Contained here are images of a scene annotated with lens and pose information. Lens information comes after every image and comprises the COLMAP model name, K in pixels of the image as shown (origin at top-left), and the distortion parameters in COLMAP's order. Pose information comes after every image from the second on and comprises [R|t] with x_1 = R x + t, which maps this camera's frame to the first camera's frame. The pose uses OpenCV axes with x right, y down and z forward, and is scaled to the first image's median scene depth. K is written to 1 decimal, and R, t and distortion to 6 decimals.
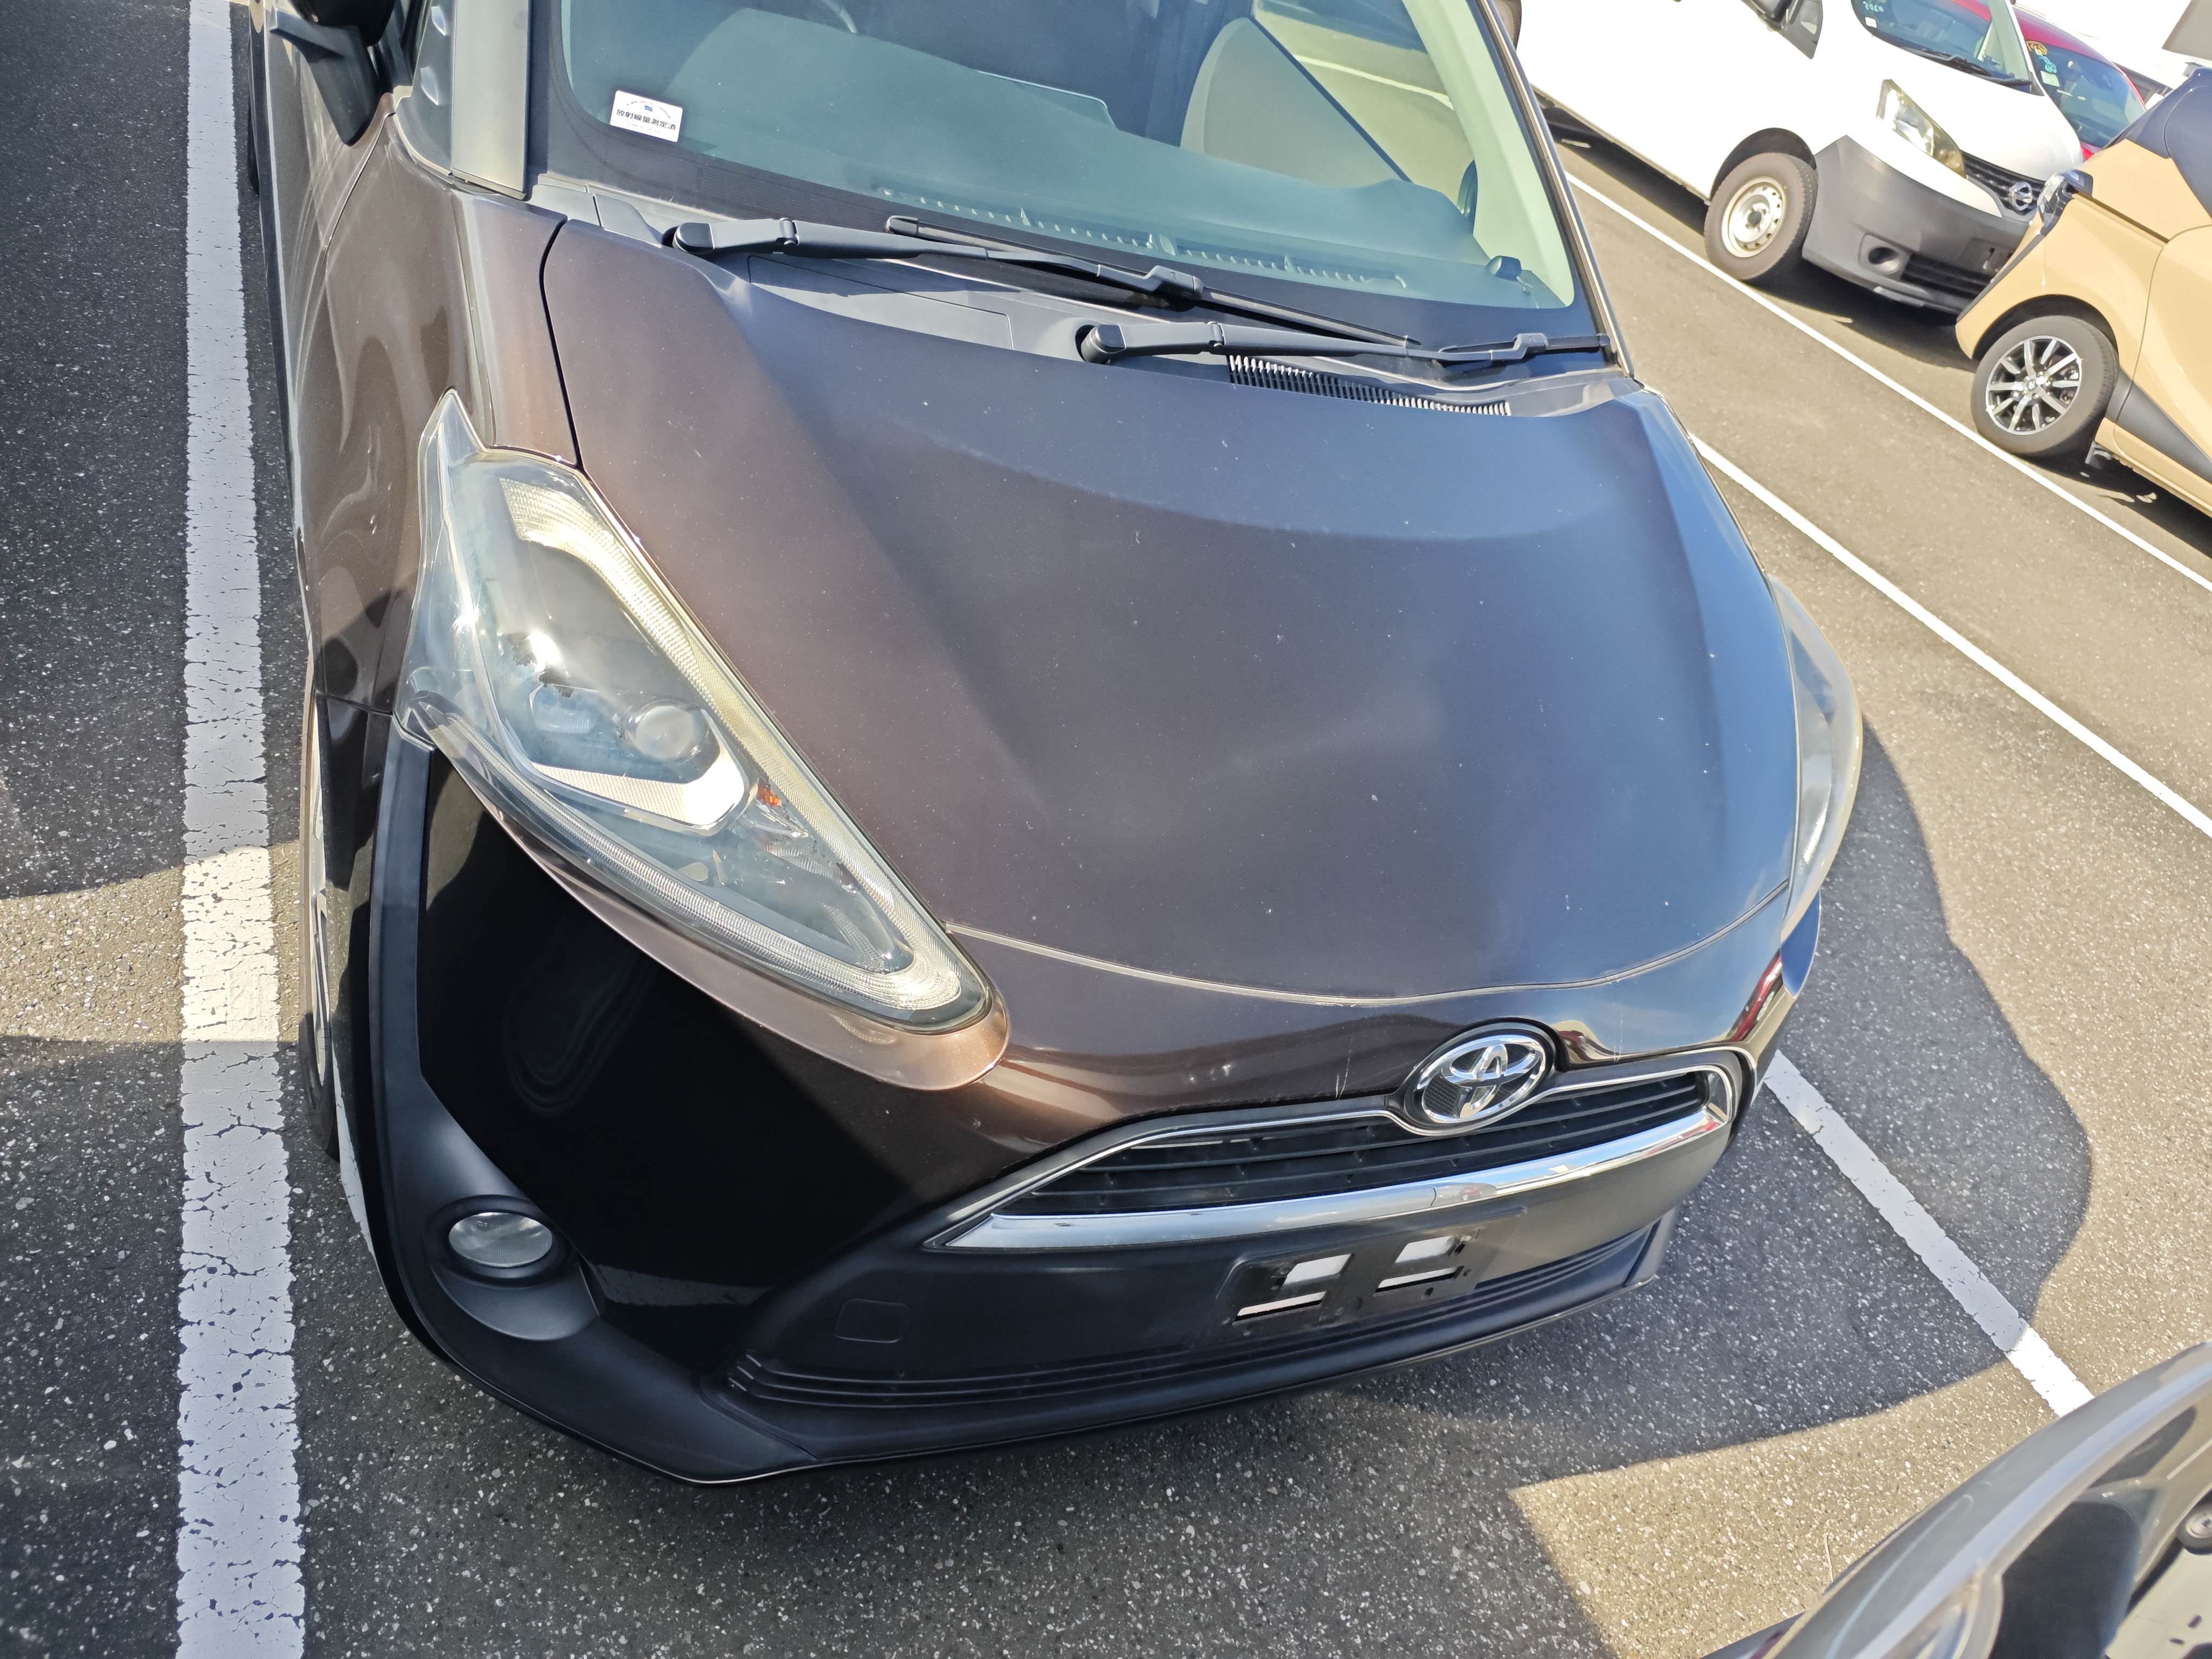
lens RADIAL K [[1531.5, 0, 1151.2], [0, 1531.5, 788.5], [0, 0, 1]] dist [0.010849, -0.003912]
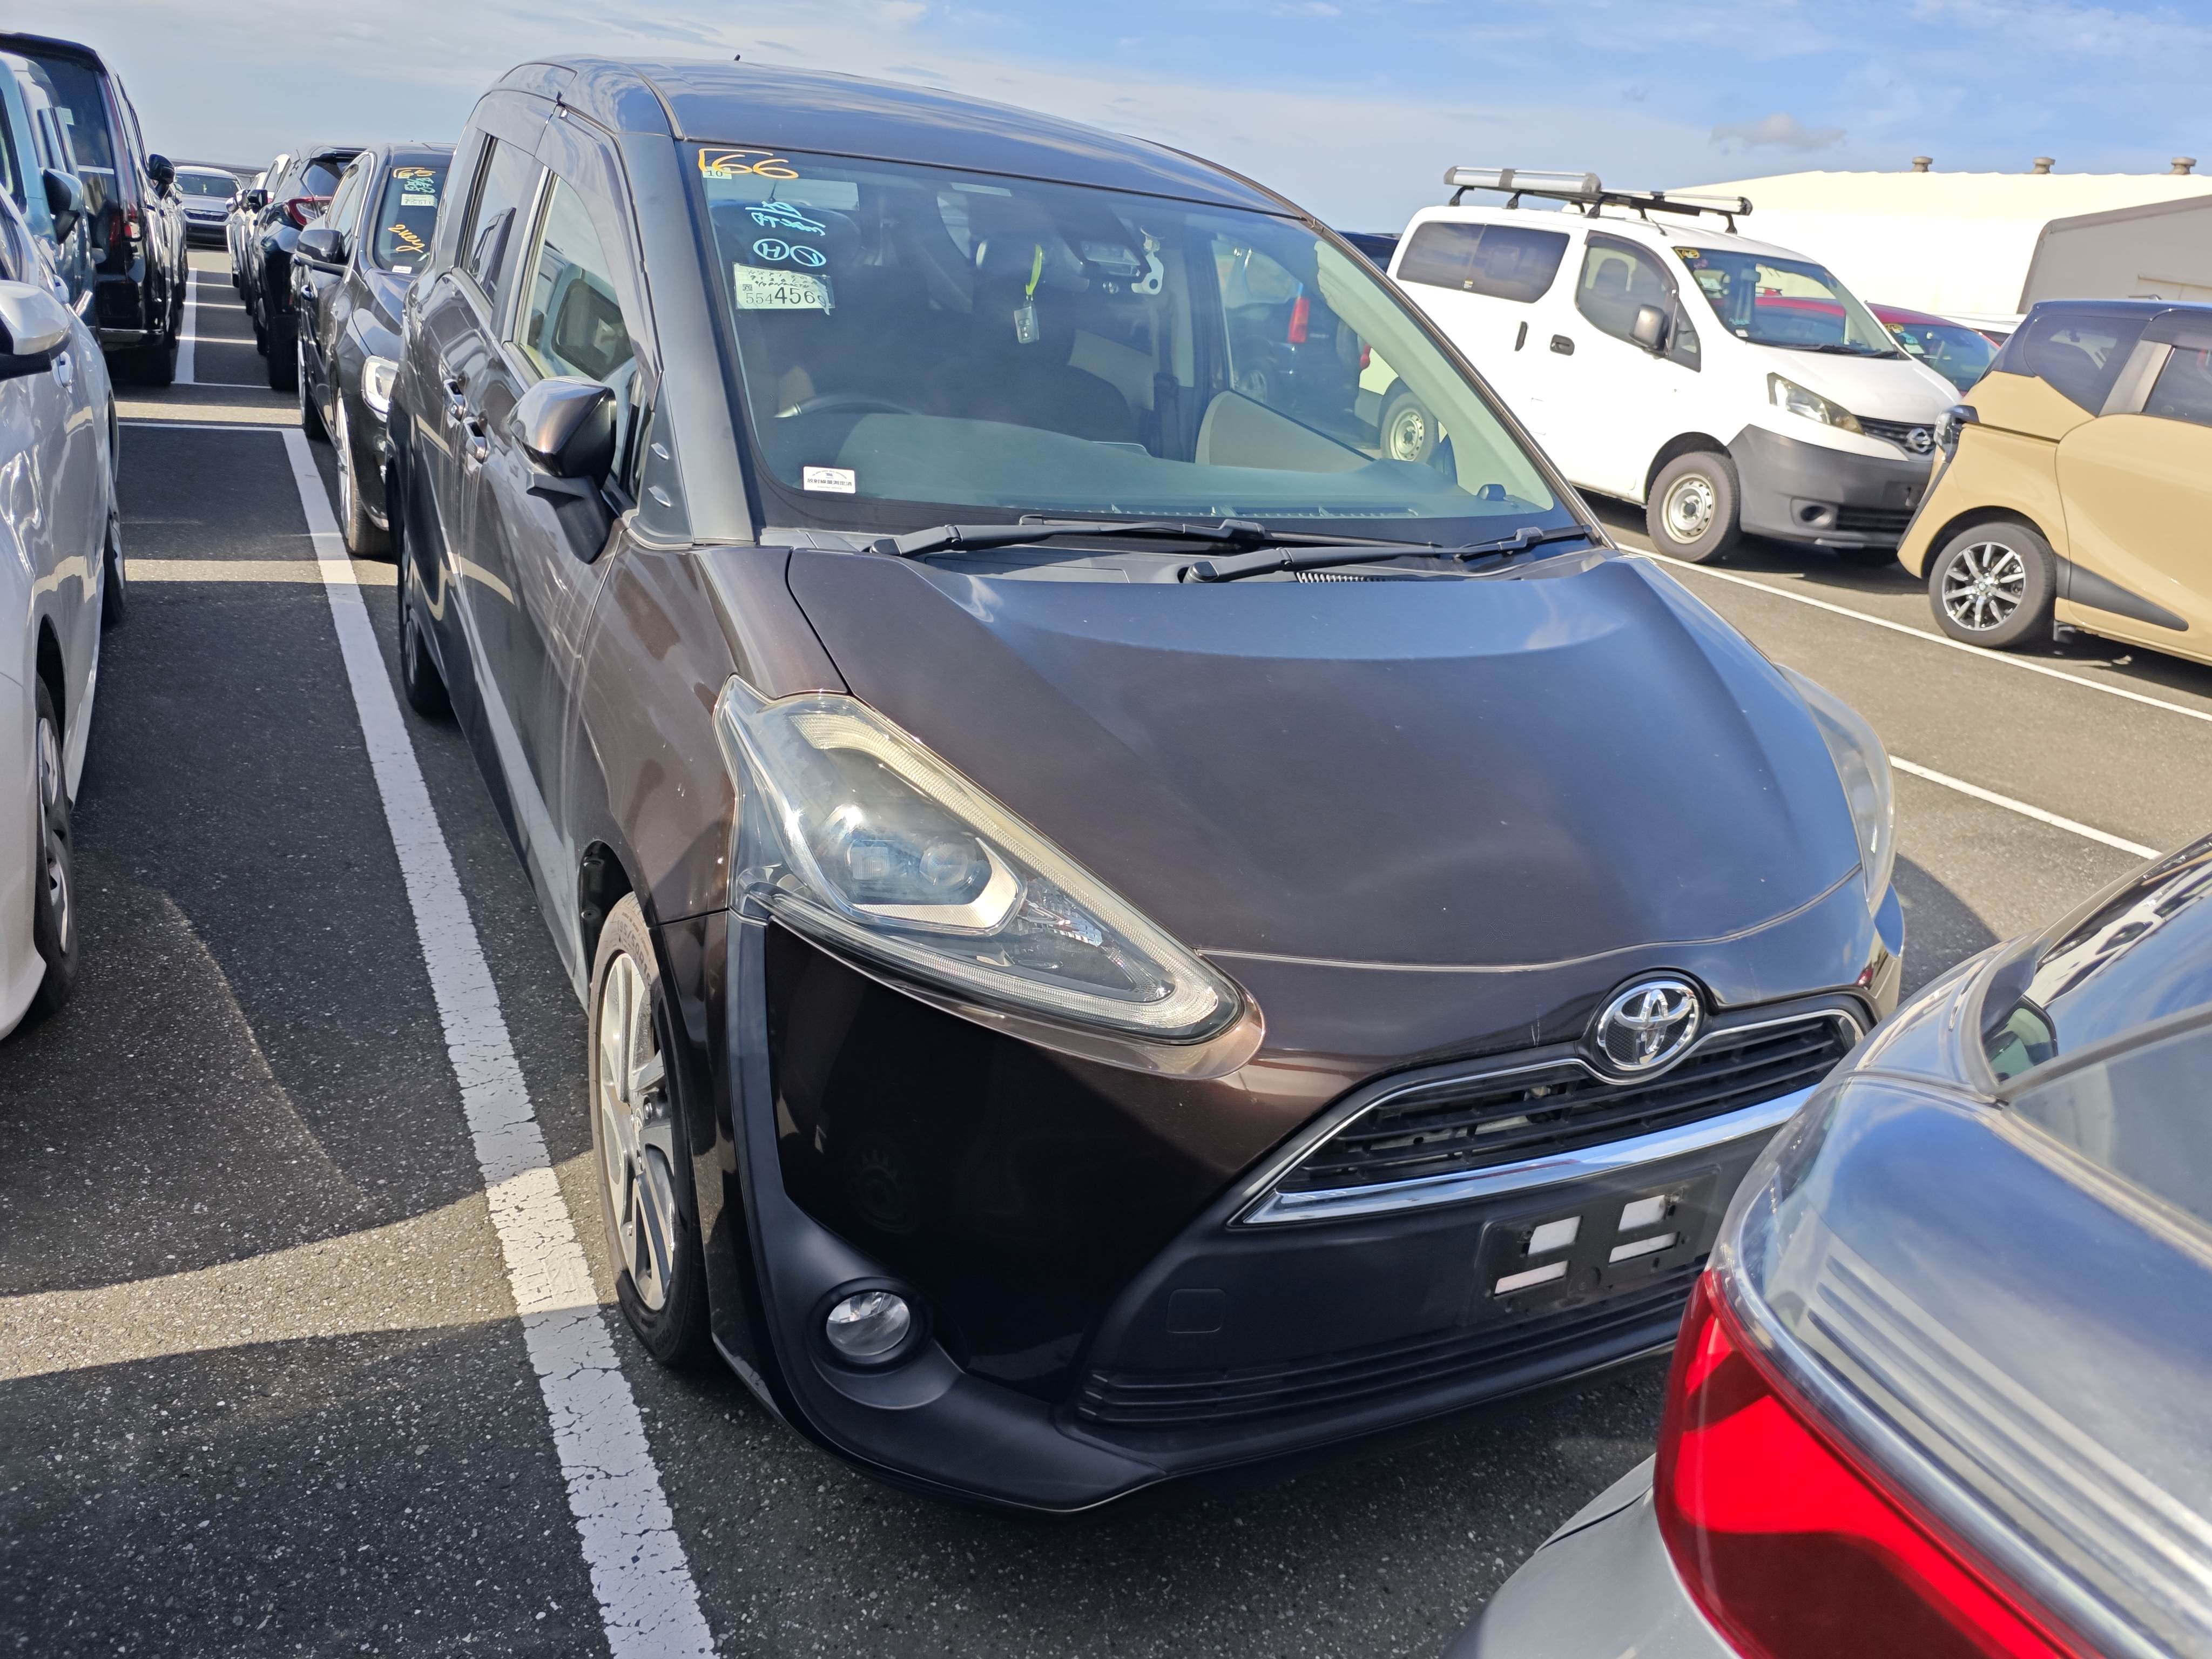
lens RADIAL K [[1537.8, 0, 1156.5], [0, 1537.8, 821.0], [0, 0, 1]] dist [0.008966, 0.003717]
pose [[0.979980, -0.199007, -0.005963, -0.080843], [0.191170, 0.948913, -0.251036, 0.174701], [0.055616, 0.244870, 0.967959, -0.149112]]
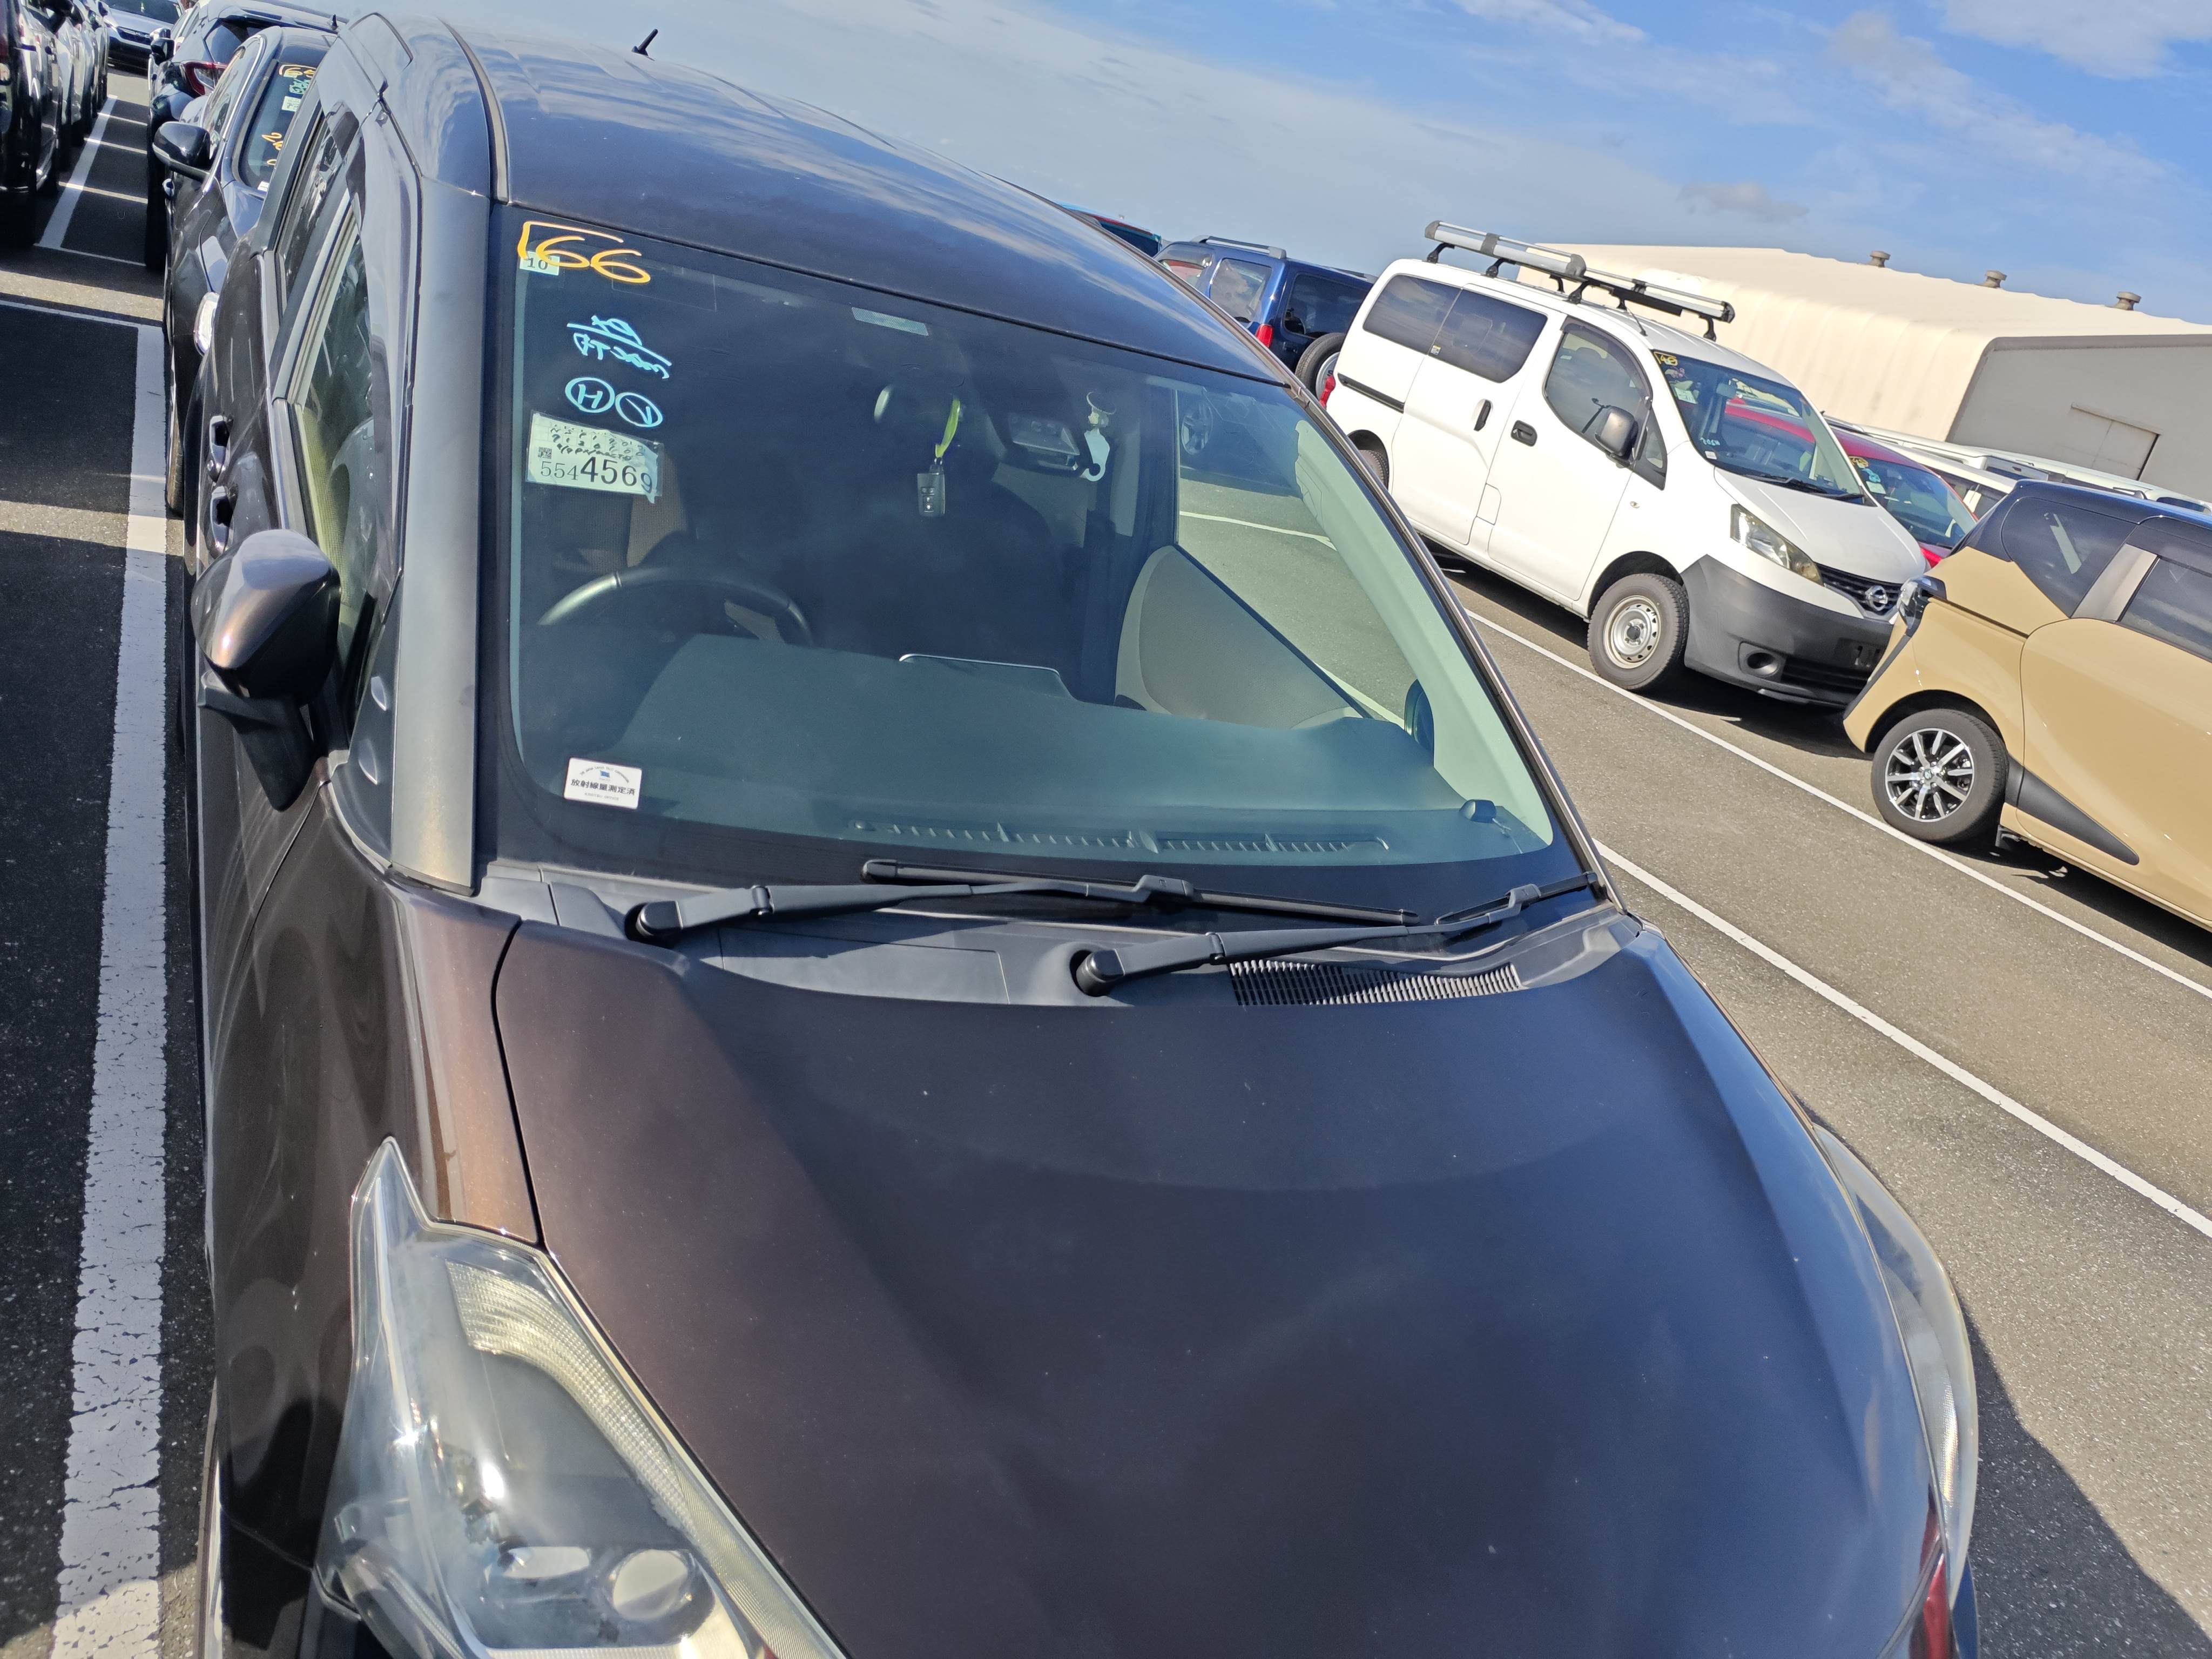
lens RADIAL K [[1507.8, 0, 1135.2], [0, 1507.8, 864.0], [0, 0, 1]] dist [0.020708, -0.009969]
pose [[0.995872, -0.078452, 0.045662, -0.038960], [0.086012, 0.976327, -0.198462, -0.139322], [-0.029011, 0.201570, 0.979044, 0.071740]]
